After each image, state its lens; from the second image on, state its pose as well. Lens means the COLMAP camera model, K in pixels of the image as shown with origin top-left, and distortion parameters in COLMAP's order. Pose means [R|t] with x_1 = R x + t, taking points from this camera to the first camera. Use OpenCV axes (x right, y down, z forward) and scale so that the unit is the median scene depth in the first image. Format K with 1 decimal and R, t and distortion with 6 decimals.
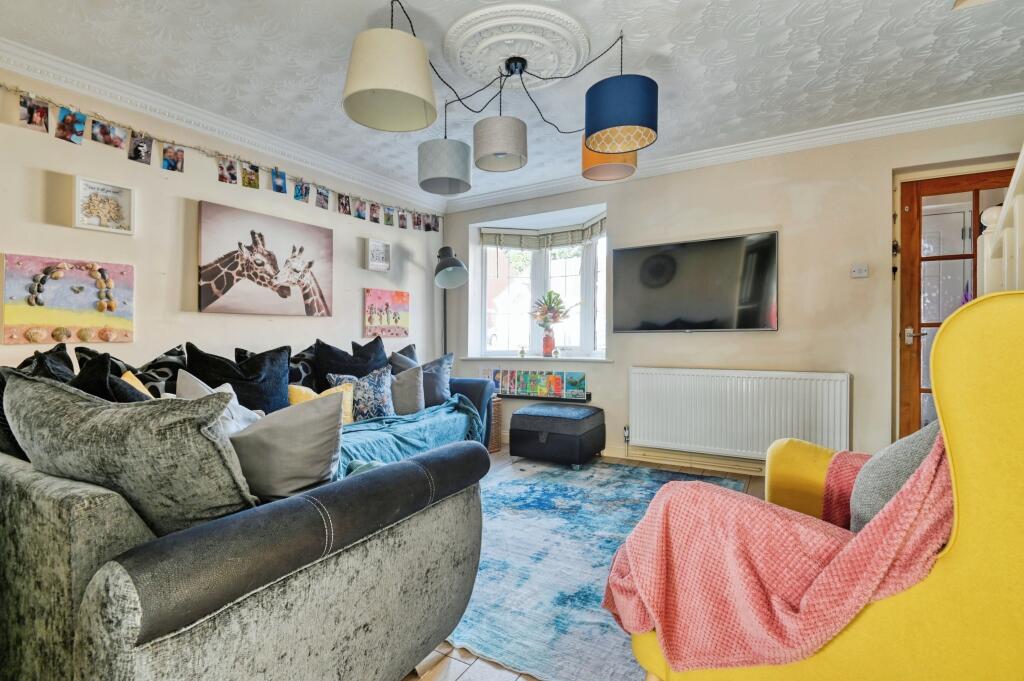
lens RADIAL K [[479.2, 0, 512.0], [0, 479.2, 340.5], [0, 0, 1]] dist [0.000237, -0.018810]
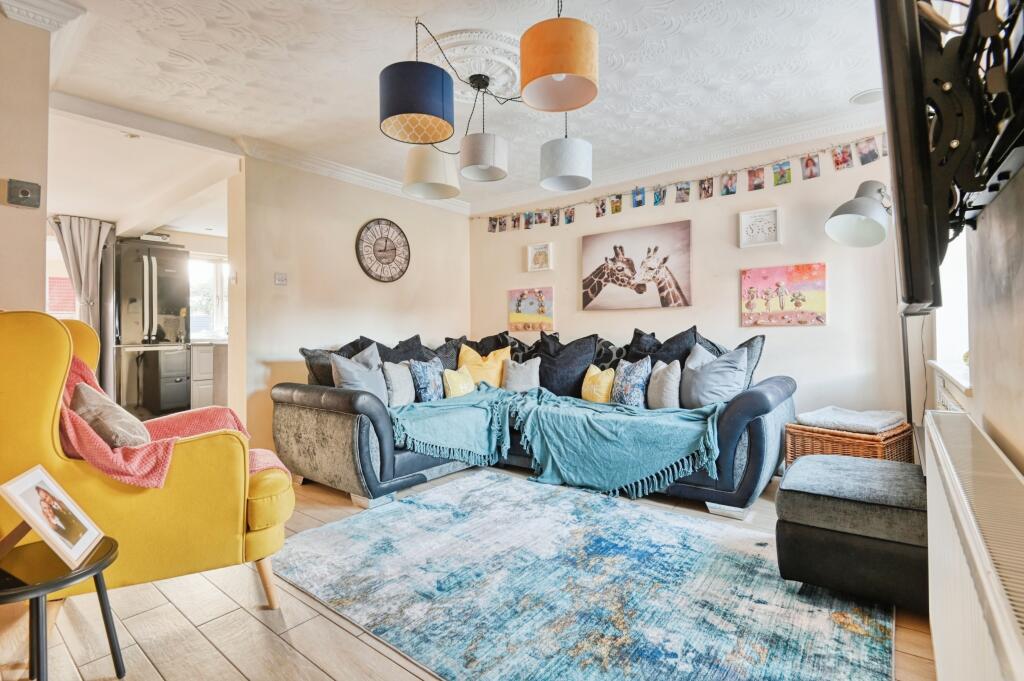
lens RADIAL K [[479.8, 0, 514.7], [0, 479.8, 317.5], [0, 0, 1]] dist [-0.018590, -0.000317]
pose [[-0.143275, -0.018611, -0.989508, 0.776205], [0.003188, 0.999809, -0.019267, -0.008878], [0.989678, -0.005915, -0.143189, 0.899768]]
